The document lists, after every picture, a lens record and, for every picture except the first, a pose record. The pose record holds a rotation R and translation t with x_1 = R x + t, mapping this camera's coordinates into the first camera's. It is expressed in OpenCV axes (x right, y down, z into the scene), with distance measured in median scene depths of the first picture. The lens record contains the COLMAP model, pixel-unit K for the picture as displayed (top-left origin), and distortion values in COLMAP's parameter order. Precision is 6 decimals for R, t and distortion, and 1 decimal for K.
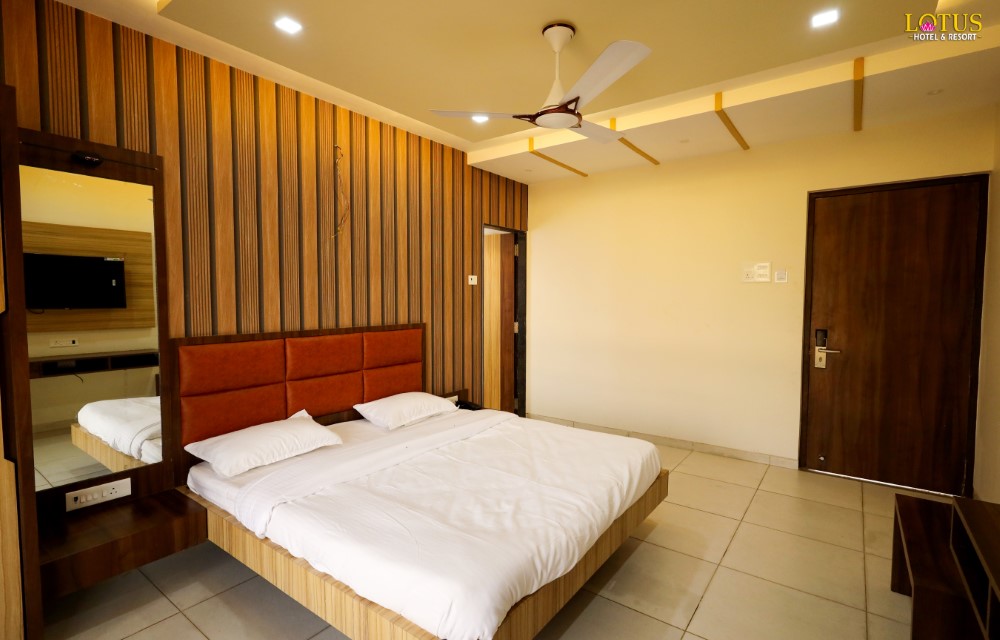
lens RADIAL K [[465.8, 0, 503.4], [0, 465.8, 319.8], [0, 0, 1]] dist [0.002494, 0.000286]
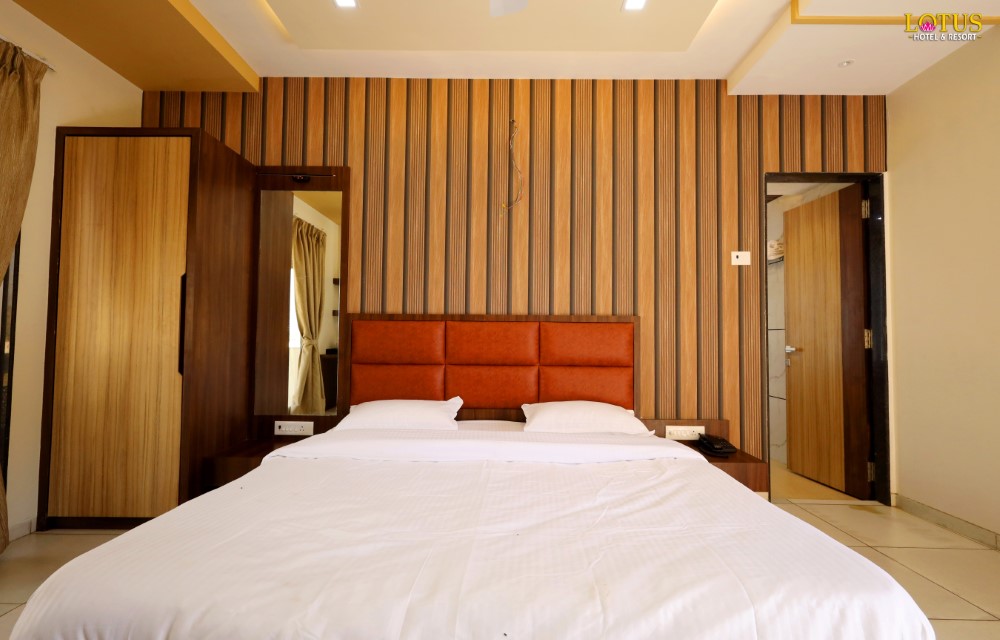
lens RADIAL K [[433.6, 0, 519.4], [0, 433.6, 325.1], [0, 0, 1]] dist [0.002148, 0.000250]
pose [[0.595682, -0.028071, -0.802730, 0.297066], [-0.047300, 0.996429, -0.069944, 0.085236], [0.801826, 0.079633, 0.592227, 0.463697]]
